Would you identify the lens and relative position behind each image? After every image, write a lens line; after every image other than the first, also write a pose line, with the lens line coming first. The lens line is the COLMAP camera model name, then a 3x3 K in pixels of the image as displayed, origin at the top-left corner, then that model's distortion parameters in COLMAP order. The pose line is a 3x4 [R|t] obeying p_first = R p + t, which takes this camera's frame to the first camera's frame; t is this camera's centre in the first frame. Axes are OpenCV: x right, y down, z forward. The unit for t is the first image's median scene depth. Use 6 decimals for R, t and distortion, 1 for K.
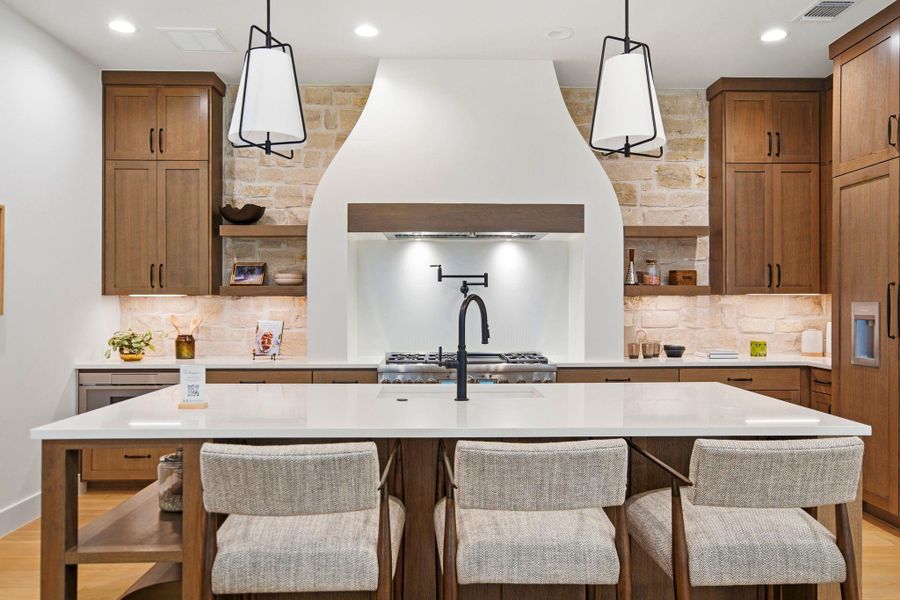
lens RADIAL K [[657.1, 0, 450.9], [0, 657.1, 299.8], [0, 0, 1]] dist [-0.007341, 0.013748]
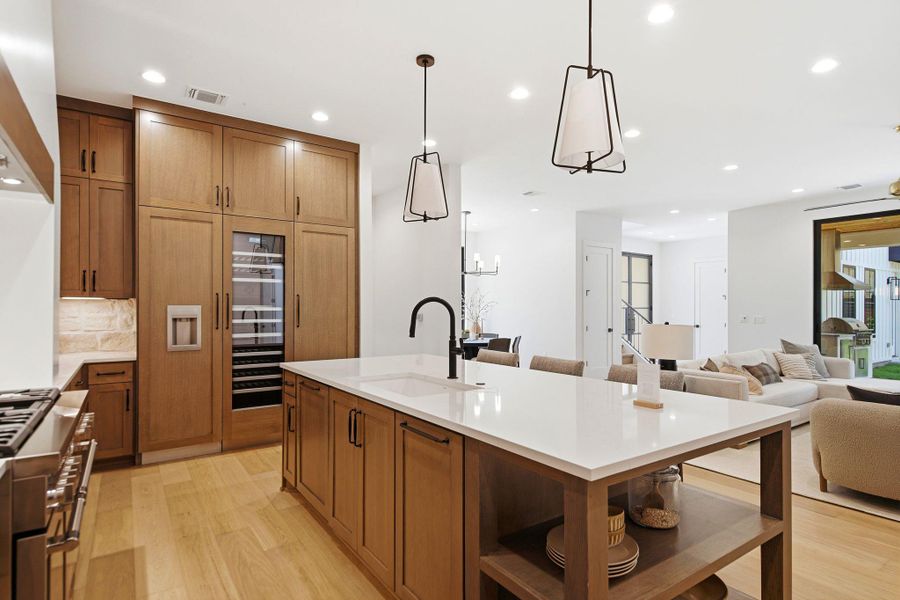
lens RADIAL K [[472.6, 0, 452.0], [0, 472.6, 306.2], [0, 0, 1]] dist [0.019625, -0.006414]
pose [[-0.549084, 0.002371, 0.835764, -0.427844], [-0.005367, 0.999965, -0.006363, 0.007099], [-0.835750, -0.007979, -0.549052, 0.864452]]
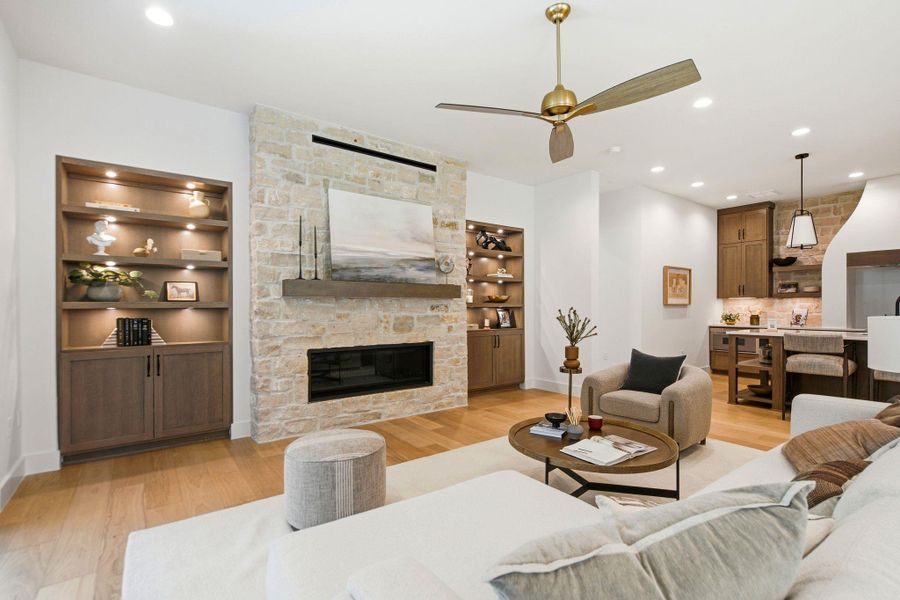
lens RADIAL K [[417.6, 0, 453.3], [0, 417.6, 306.4], [0, 0, 1]] dist [-0.000669, -0.000497]
pose [[0.580472, 0.000128, -0.814280, 0.185103], [0.002261, 0.999996, 0.001770, 0.018334], [0.814277, -0.002869, 0.580469, -0.745031]]
